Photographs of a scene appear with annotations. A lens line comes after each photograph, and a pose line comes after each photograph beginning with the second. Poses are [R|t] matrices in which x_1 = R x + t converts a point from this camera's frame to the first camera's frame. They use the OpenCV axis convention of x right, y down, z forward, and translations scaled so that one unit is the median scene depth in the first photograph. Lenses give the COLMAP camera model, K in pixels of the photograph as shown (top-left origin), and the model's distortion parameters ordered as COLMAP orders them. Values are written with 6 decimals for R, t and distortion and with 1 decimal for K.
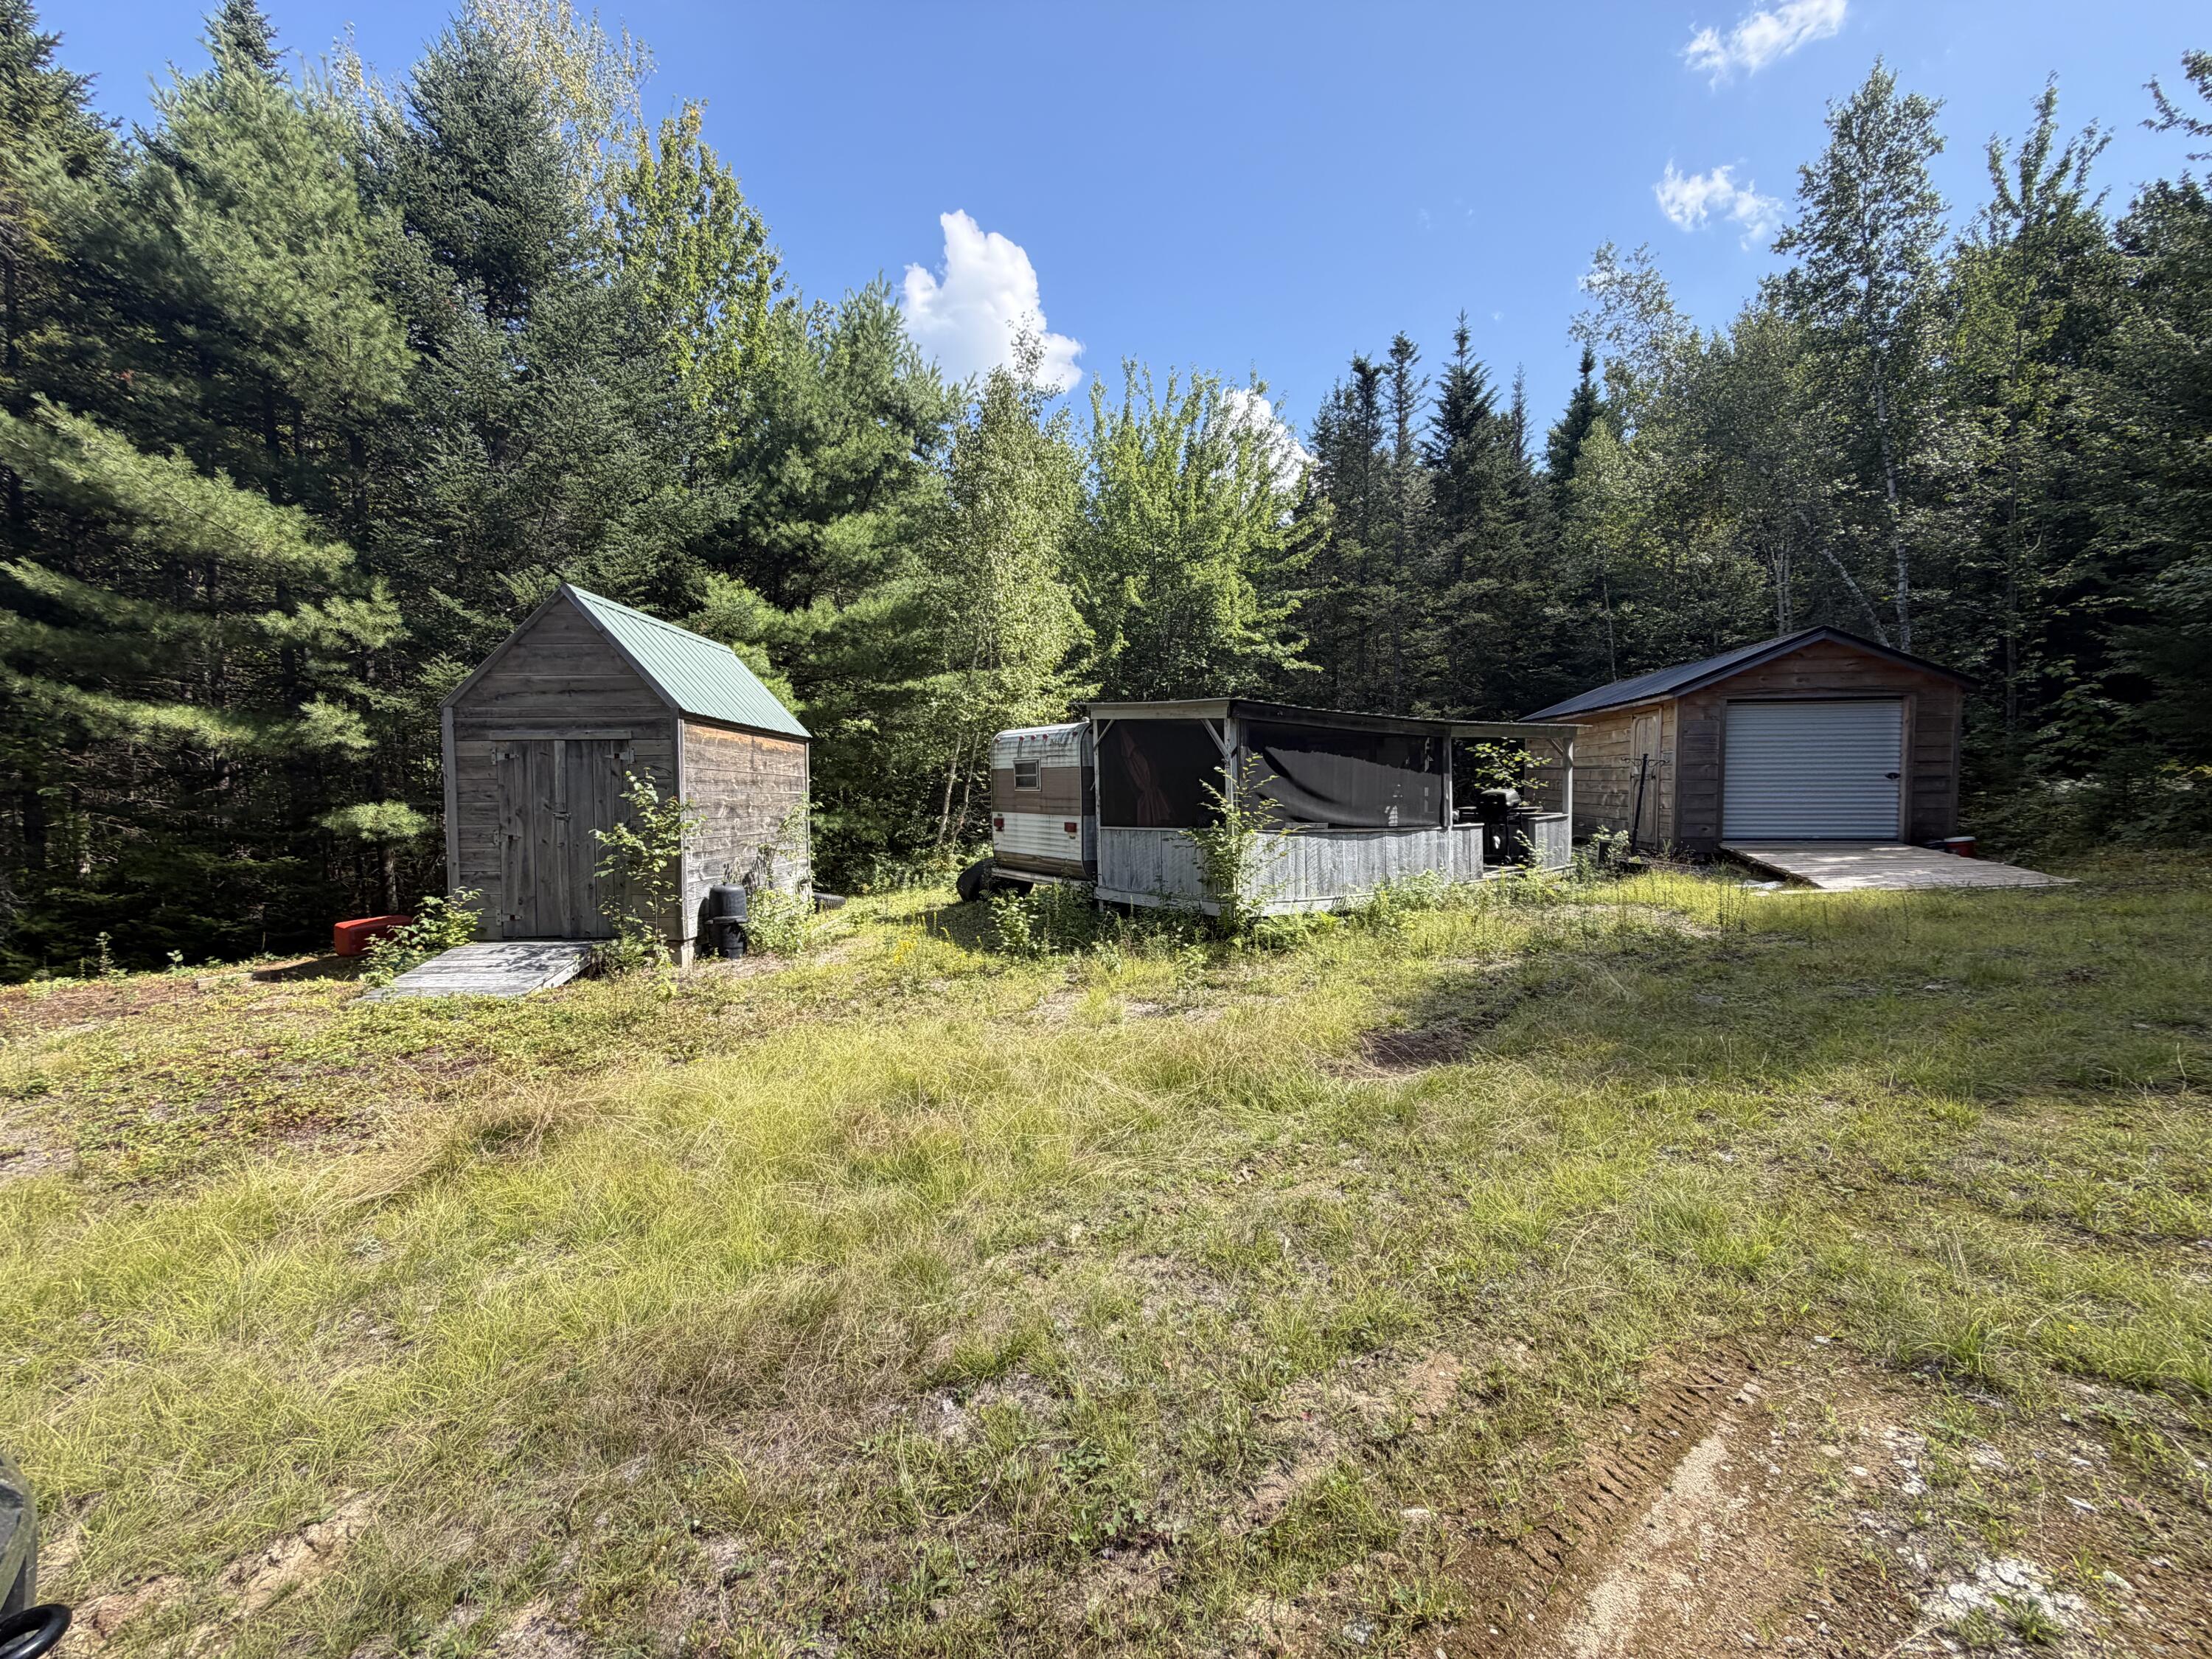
lens RADIAL K [[873.6, 0, 1106.0], [0, 873.6, 829.5], [0, 0, 1]] dist [-0.000522, -0.000346]
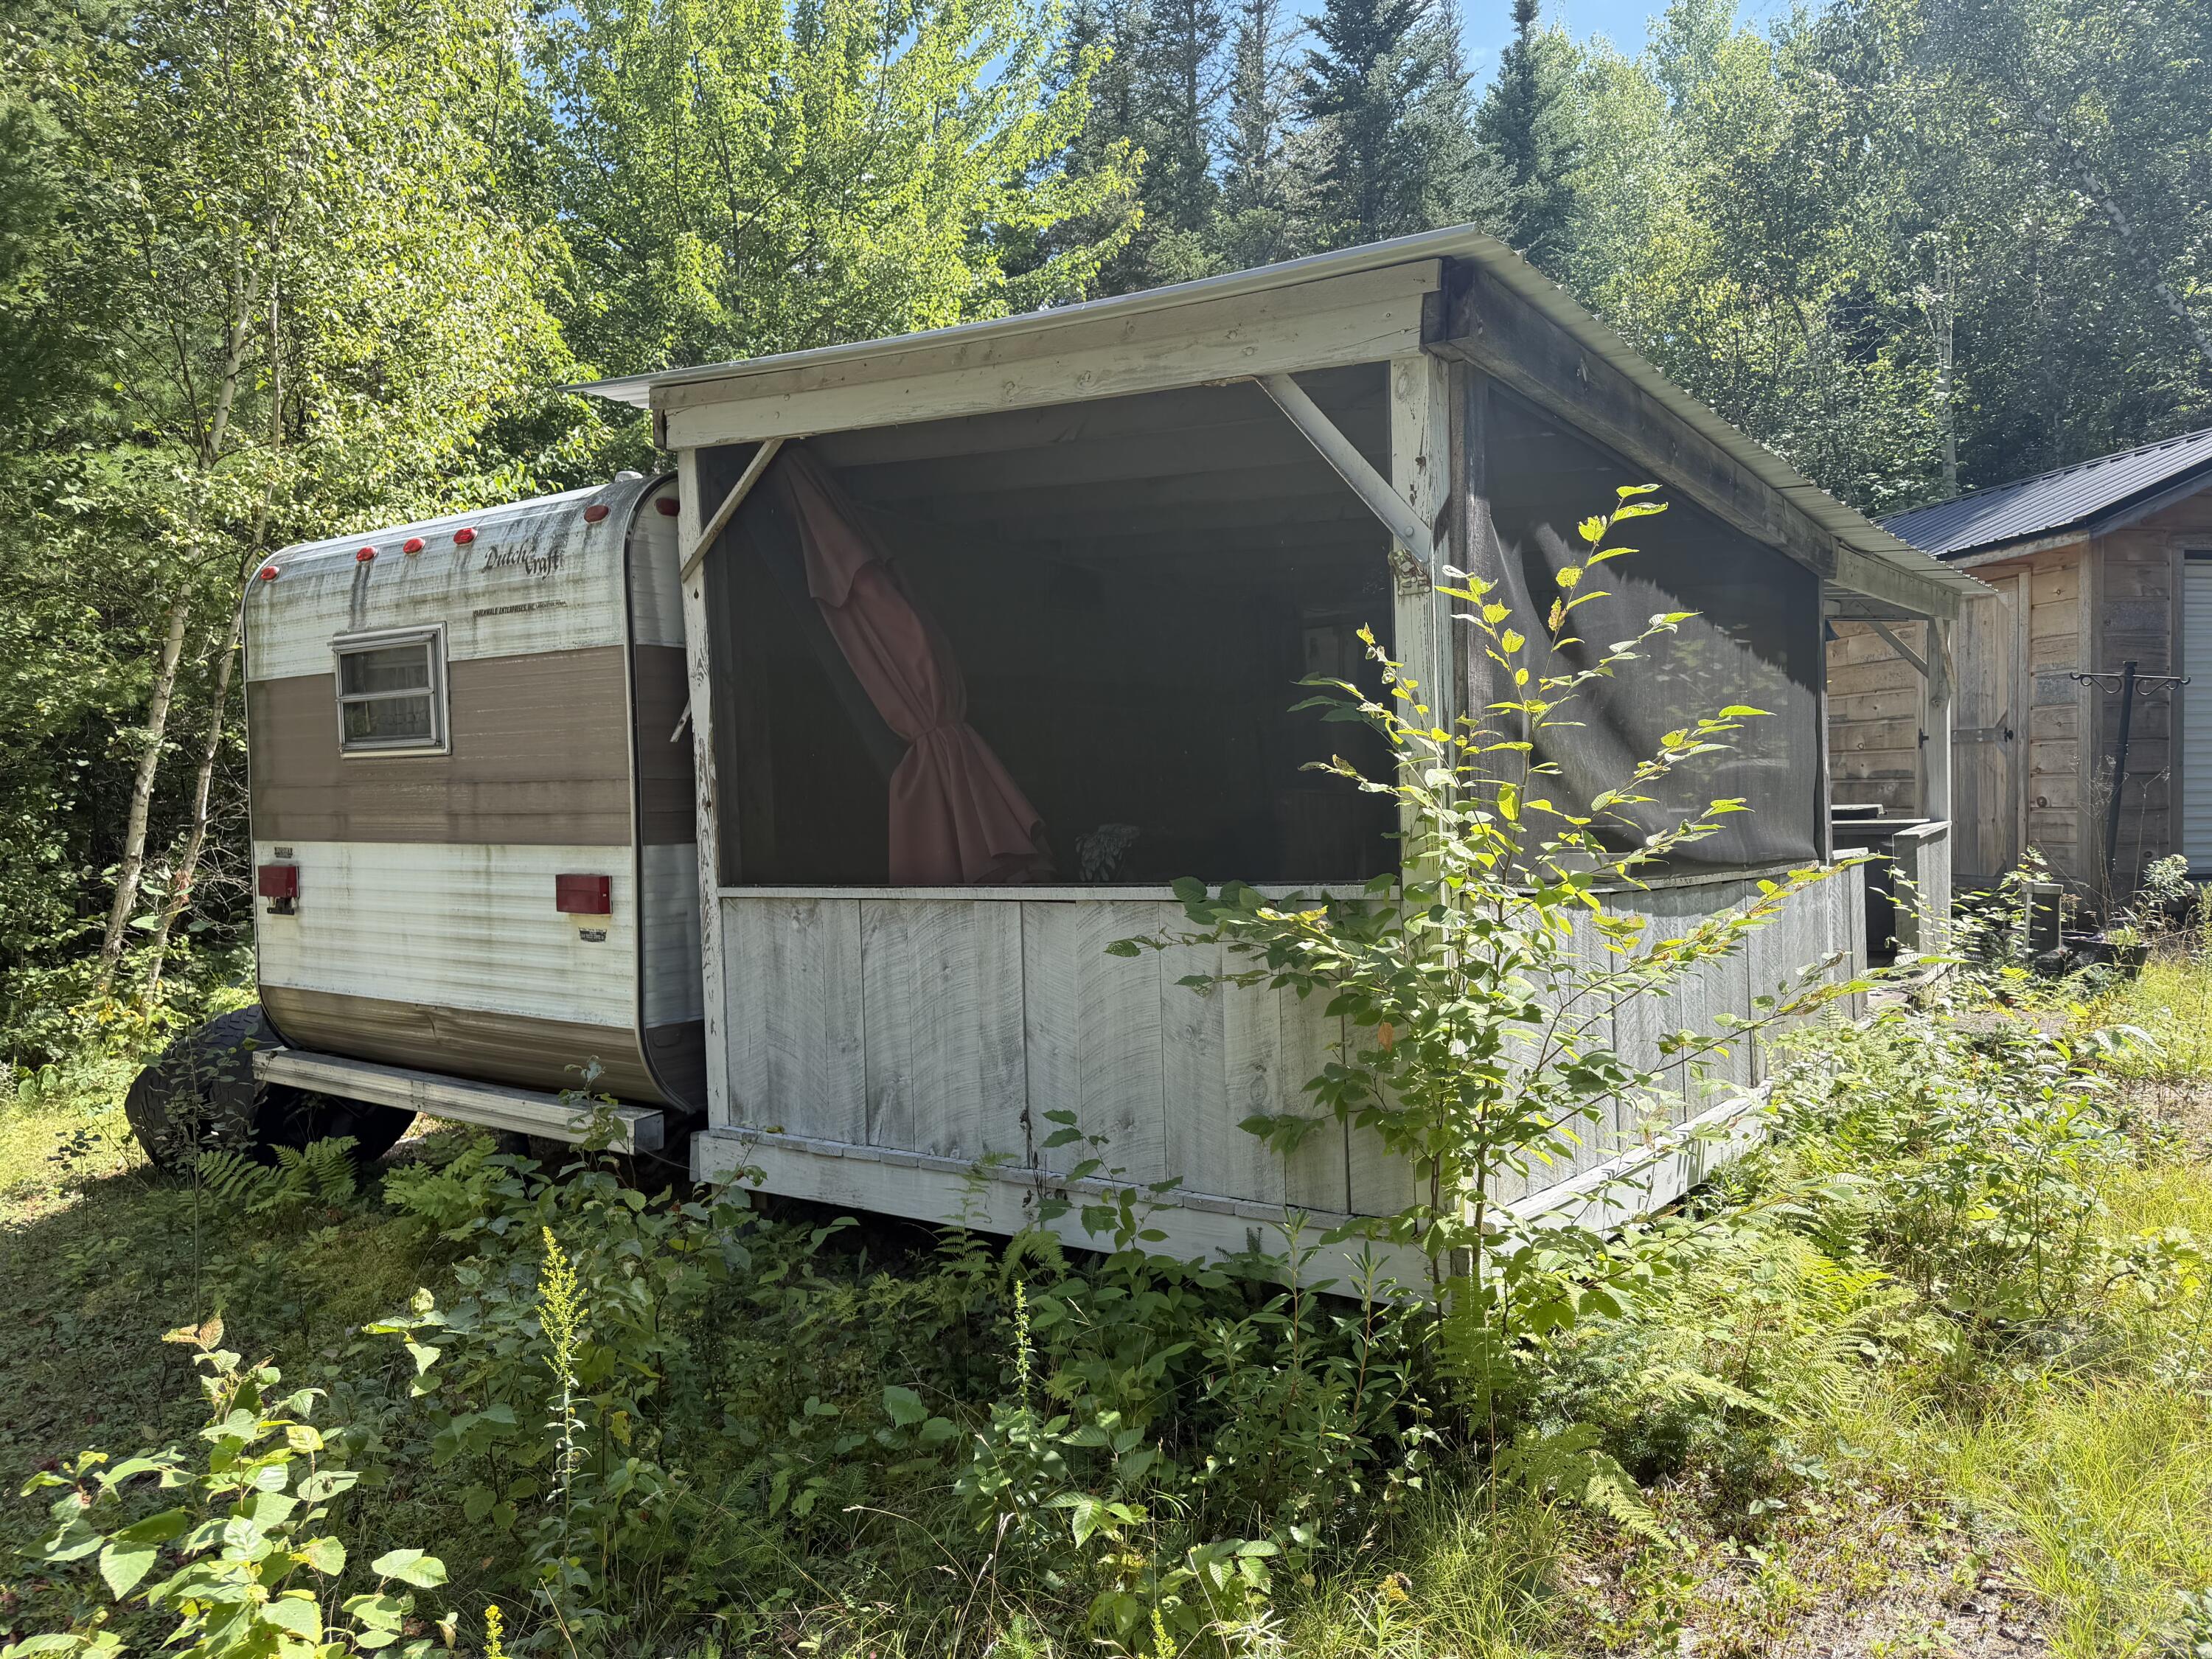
lens RADIAL K [[1530.5, 0, 1112.8], [0, 1530.5, 832.3], [0, 0, 1]] dist [0.090651, -0.144047]
pose [[0.946367, -0.017368, 0.322626, -0.038231], [0.026652, 0.999347, -0.024383, -0.004950], [-0.321992, 0.031674, 0.946212, 0.515839]]
